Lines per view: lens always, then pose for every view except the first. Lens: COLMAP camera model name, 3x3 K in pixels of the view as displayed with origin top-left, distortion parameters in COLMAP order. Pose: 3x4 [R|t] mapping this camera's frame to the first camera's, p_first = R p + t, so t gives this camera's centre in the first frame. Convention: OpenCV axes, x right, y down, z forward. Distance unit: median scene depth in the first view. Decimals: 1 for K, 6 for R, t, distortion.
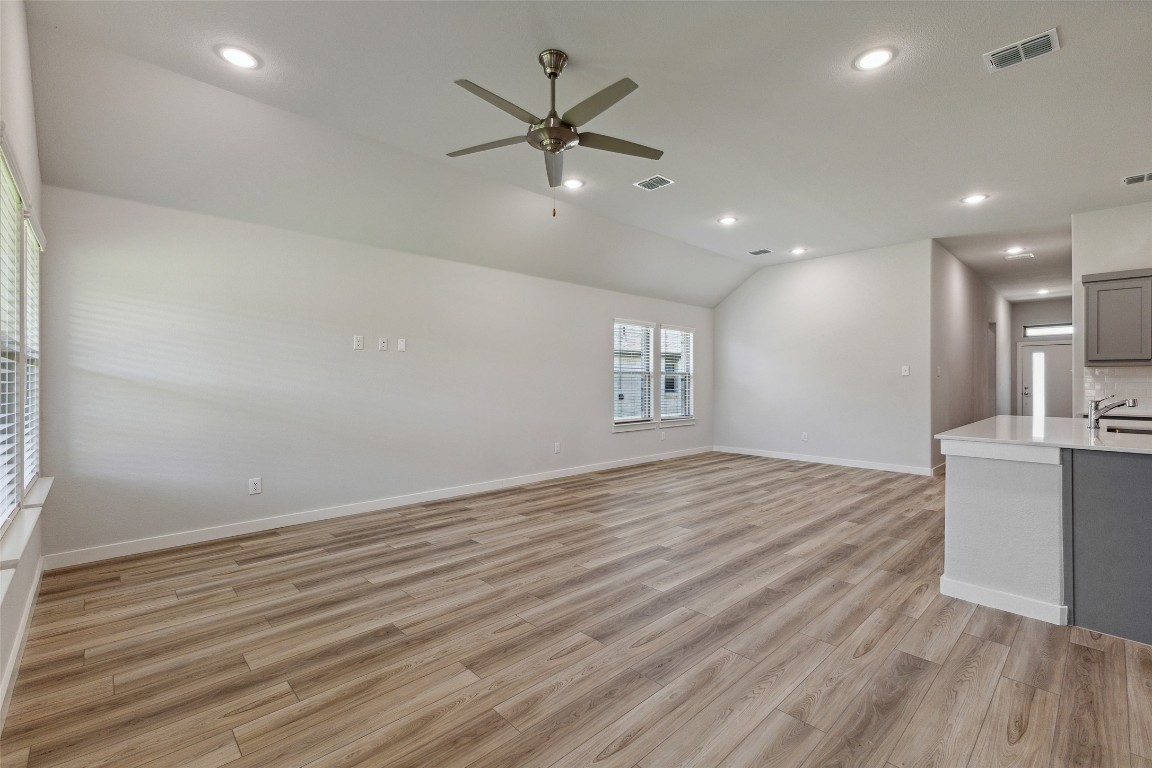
lens RADIAL K [[502.6, 0, 577.2], [0, 502.6, 378.7], [0, 0, 1]] dist [0.010063, -0.000801]
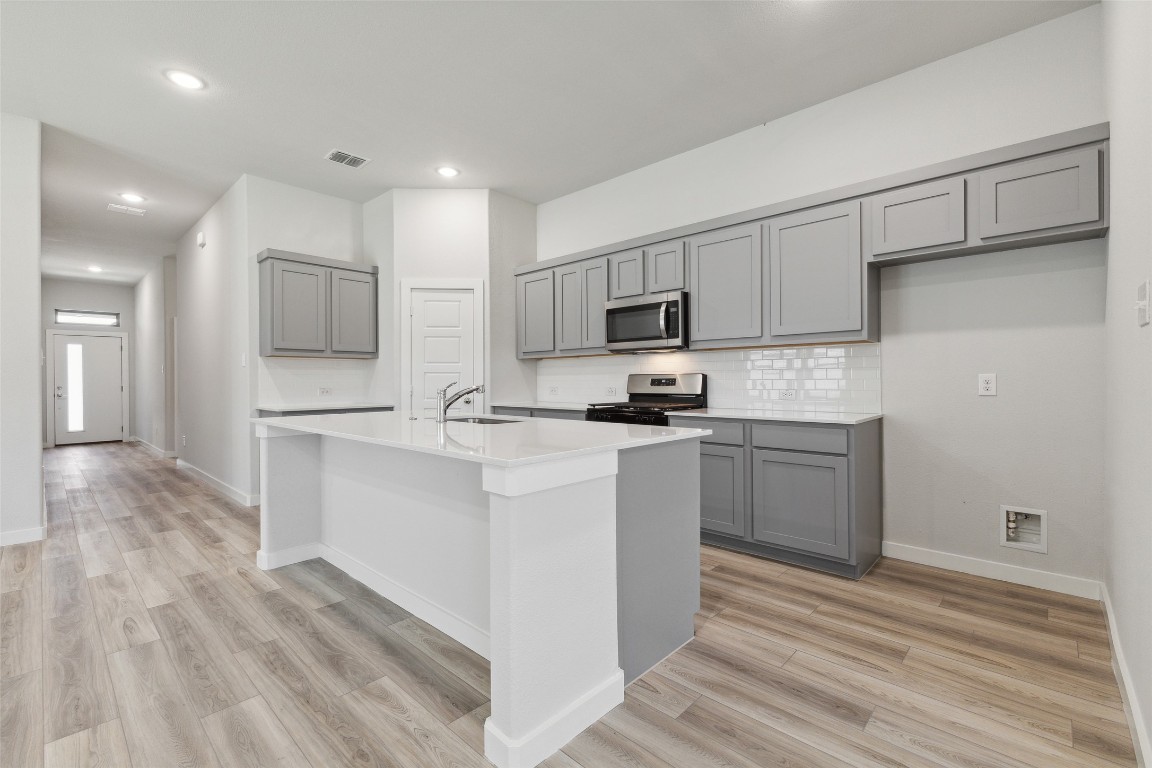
lens RADIAL K [[502.6, 0, 577.2], [0, 502.6, 378.7], [0, 0, 1]] dist [0.010063, -0.000801]
pose [[-0.052606, -0.000913, 0.998615, 0.184337], [0.006832, 0.999976, 0.001274, 0.027469], [-0.998592, 0.006890, -0.052598, 0.790698]]
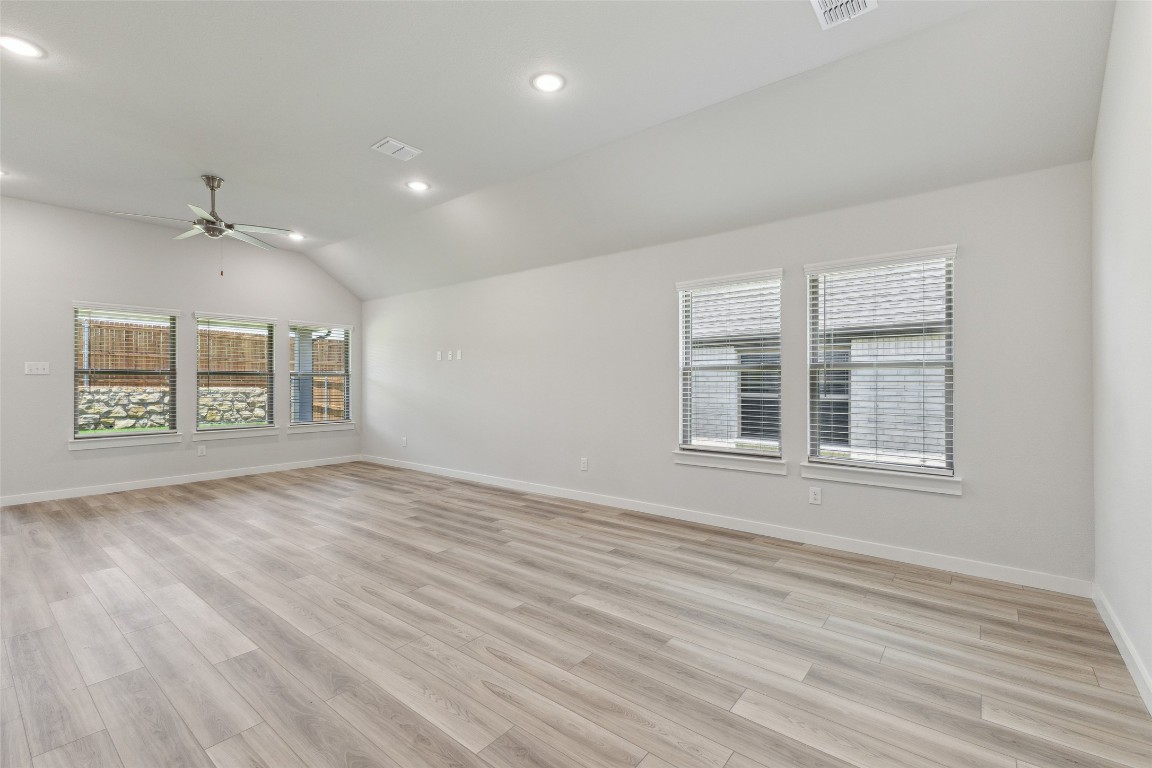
lens RADIAL K [[502.6, 0, 577.2], [0, 502.6, 378.7], [0, 0, 1]] dist [0.010063, -0.000801]
pose [[0.131243, -0.012495, -0.991271, 1.367477], [0.004308, 0.999918, -0.012034, 0.014433], [0.991341, -0.002691, 0.131286, 1.566416]]
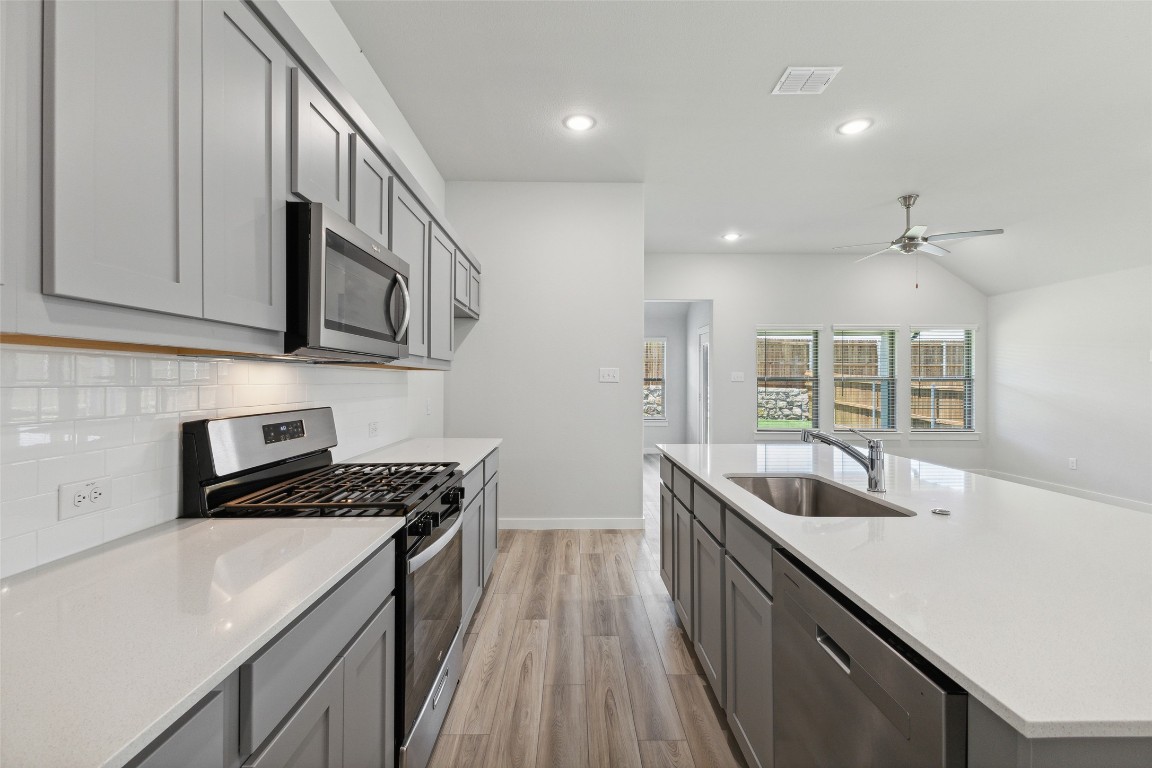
lens RADIAL K [[502.6, 0, 577.2], [0, 502.6, 378.7], [0, 0, 1]] dist [0.010063, -0.000801]
pose [[-0.682756, -0.009832, -0.730581, 1.567708], [-0.004156, 0.999946, -0.009573, -0.011281], [0.730635, -0.003500, -0.682759, 1.093448]]
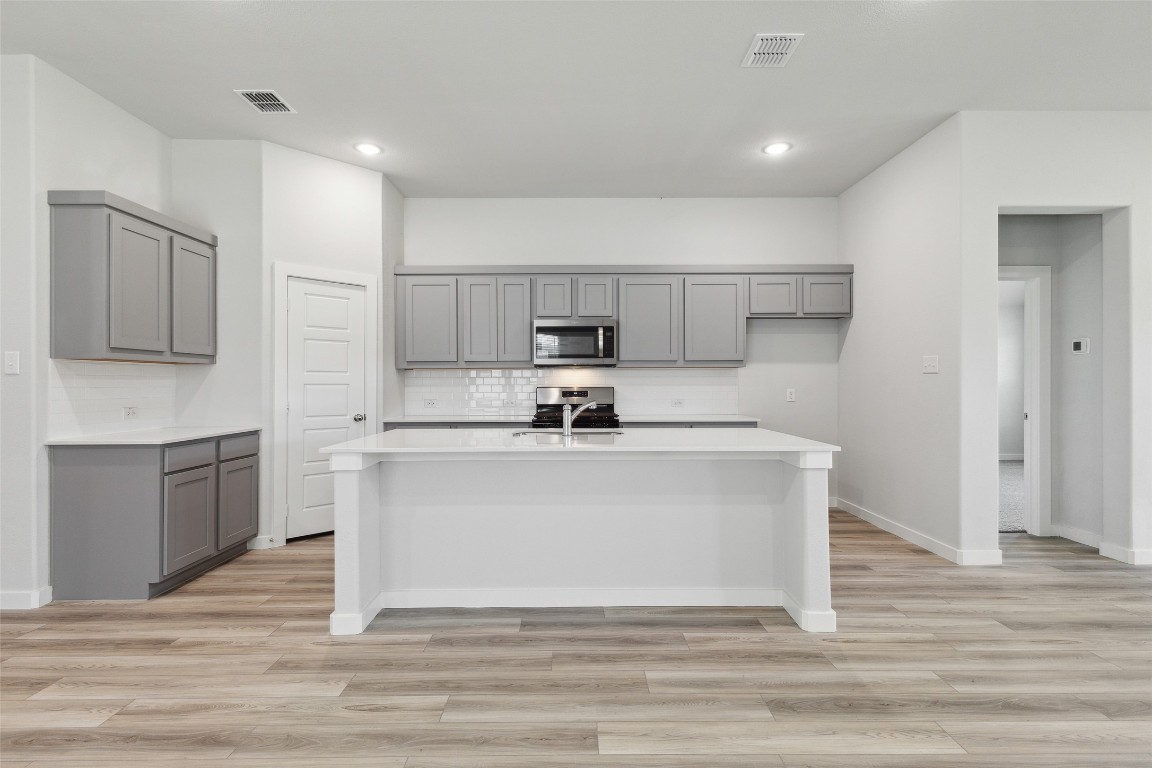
lens RADIAL K [[570.2, 0, 573.9], [0, 570.2, 378.8], [0, 0, 1]] dist [0.023904, -0.012325]
pose [[-0.725680, 0.002758, 0.688027, 0.307906], [0.001198, 0.999996, -0.002745, 0.001380], [-0.688031, -0.001168, -0.725680, 1.651825]]
